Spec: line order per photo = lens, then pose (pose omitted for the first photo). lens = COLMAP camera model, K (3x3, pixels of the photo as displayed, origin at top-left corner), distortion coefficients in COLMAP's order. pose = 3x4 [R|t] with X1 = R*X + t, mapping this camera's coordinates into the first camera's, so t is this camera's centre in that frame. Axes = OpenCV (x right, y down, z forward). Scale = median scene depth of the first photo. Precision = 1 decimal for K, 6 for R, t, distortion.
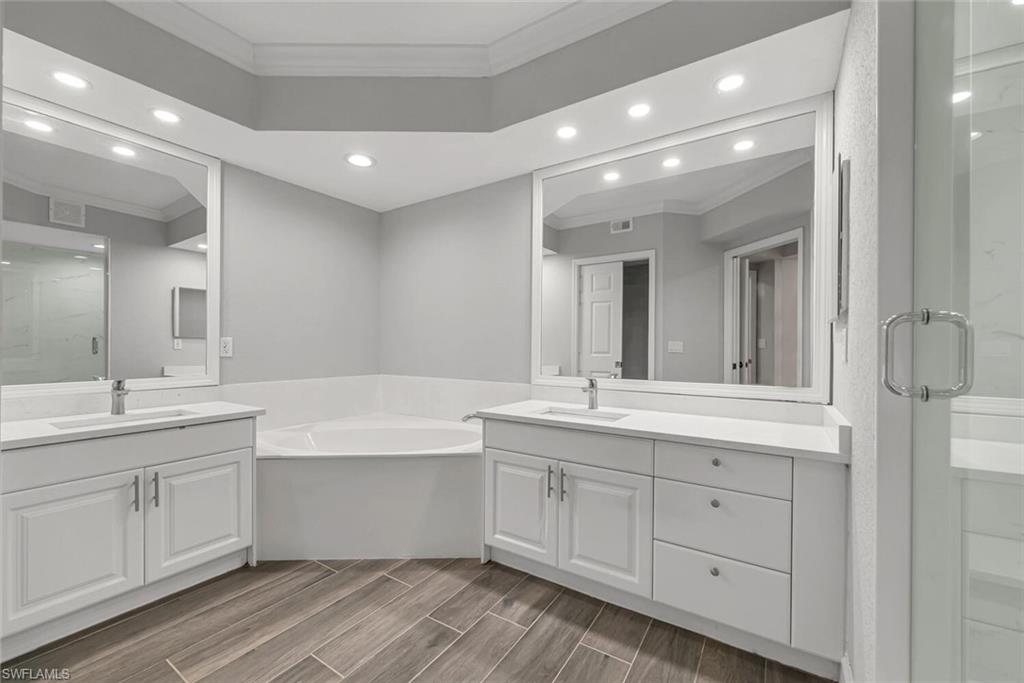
lens RADIAL K [[414.4, 0, 512.5], [0, 414.4, 345.2], [0, 0, 1]] dist [-0.000129, 0.000001]
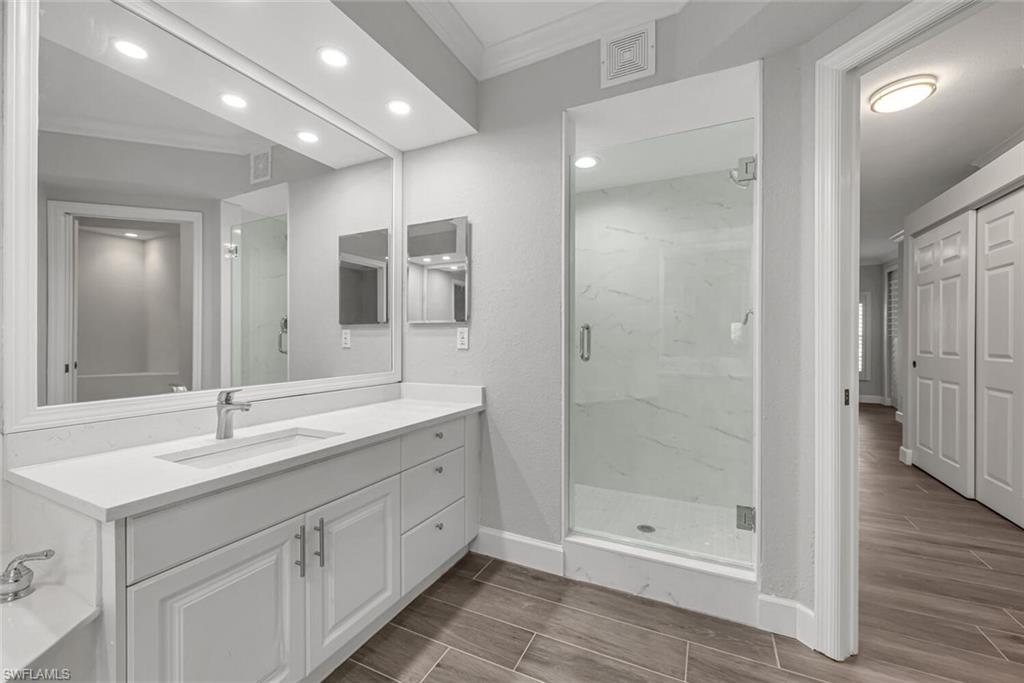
lens RADIAL K [[414.4, 0, 511.5], [0, 414.4, 341.5], [0, 0, 1]] dist [-0.000129, 0.000001]
pose [[-0.130311, -0.006155, 0.991454, -0.643584], [-0.001034, 0.999981, 0.006072, 0.001485], [-0.991473, -0.000234, -0.130315, 0.841506]]
